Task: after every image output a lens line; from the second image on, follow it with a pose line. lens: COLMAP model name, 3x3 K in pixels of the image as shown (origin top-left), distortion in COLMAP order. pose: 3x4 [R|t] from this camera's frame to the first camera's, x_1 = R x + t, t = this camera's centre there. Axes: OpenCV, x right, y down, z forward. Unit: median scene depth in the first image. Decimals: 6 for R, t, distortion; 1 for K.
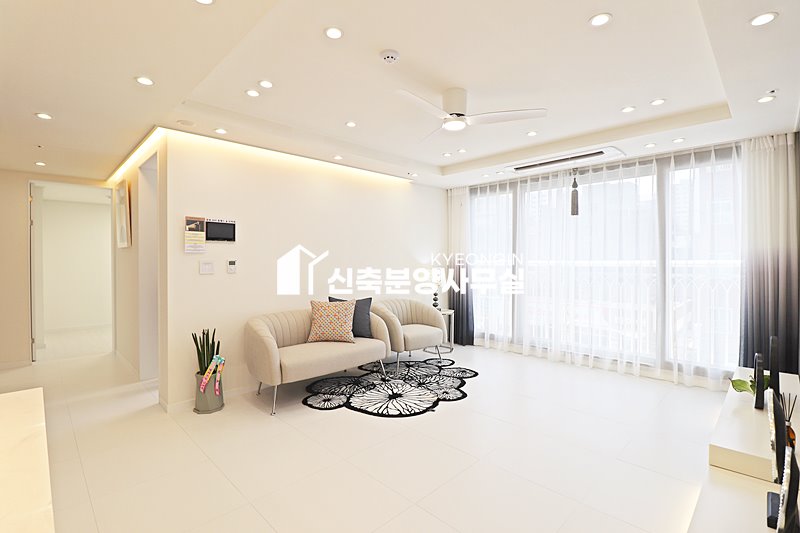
lens RADIAL K [[375.9, 0, 397.1], [0, 375.9, 261.8], [0, 0, 1]] dist [-0.012048, -0.001405]
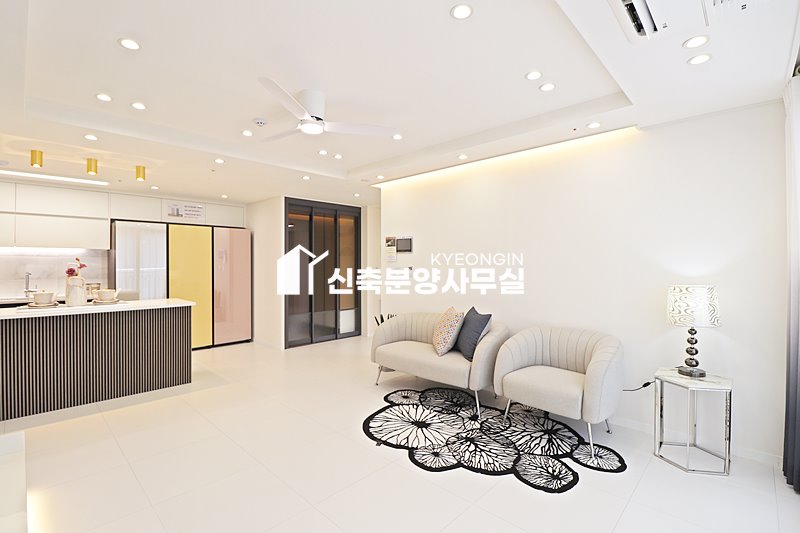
lens RADIAL K [[368.7, 0, 397.7], [0, 368.7, 261.2], [0, 0, 1]] dist [0.001204, -0.015128]
pose [[0.021189, -0.006033, -0.999757, 0.782311], [-0.005079, 0.999968, -0.006142, -0.012998], [0.999763, 0.005208, 0.021157, 0.853580]]
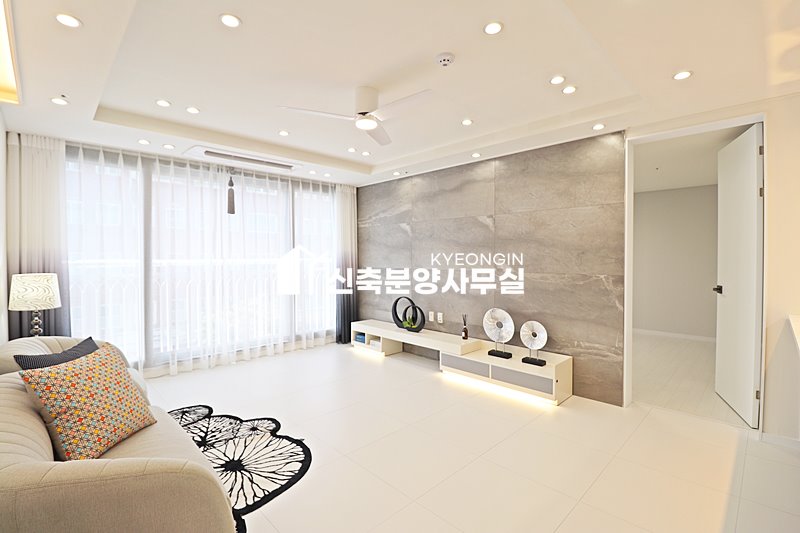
lens RADIAL K [[368.7, 0, 397.7], [0, 368.7, 261.2], [0, 0, 1]] dist [0.001204, -0.015128]
pose [[0.005463, -0.009528, 0.999940, -0.595015], [0.009897, 0.999906, 0.009473, -0.003514], [-0.999936, 0.009845, 0.005557, 0.649348]]
